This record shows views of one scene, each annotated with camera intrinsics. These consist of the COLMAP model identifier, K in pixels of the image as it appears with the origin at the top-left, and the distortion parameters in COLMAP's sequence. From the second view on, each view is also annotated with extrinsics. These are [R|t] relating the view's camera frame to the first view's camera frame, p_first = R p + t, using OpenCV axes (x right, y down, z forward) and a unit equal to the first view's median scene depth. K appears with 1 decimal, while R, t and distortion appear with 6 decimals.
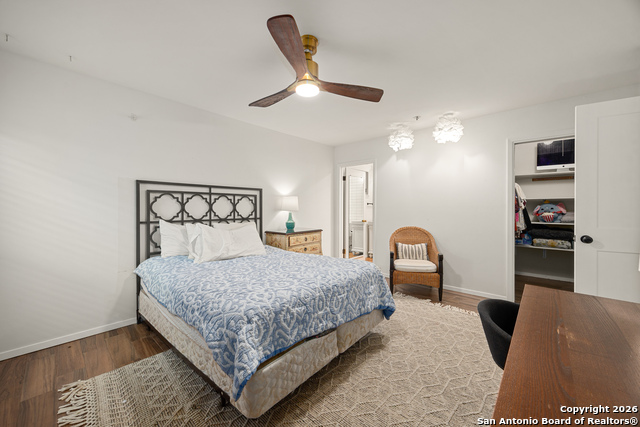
lens RADIAL K [[250.3, 0, 323.2], [0, 250.3, 210.8], [0, 0, 1]] dist [0.000698, 0.000132]
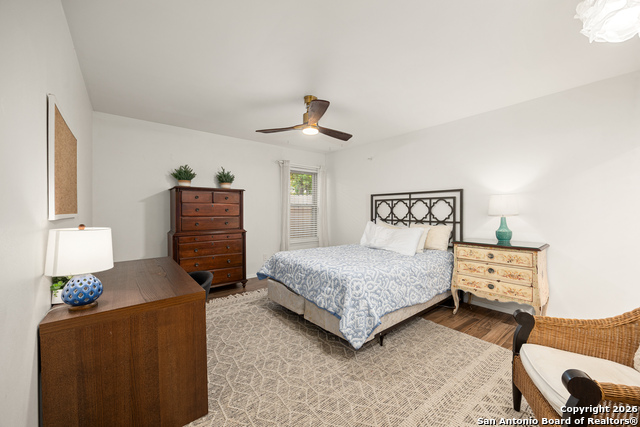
lens RADIAL K [[250.3, 0, 323.2], [0, 250.3, 210.8], [0, 0, 1]] dist [0.000698, 0.000132]
pose [[-0.166829, 0.002075, -0.985984, 0.820211], [-0.010212, 0.999941, 0.003832, -0.011590], [0.985933, 0.010708, -0.166798, 0.778171]]
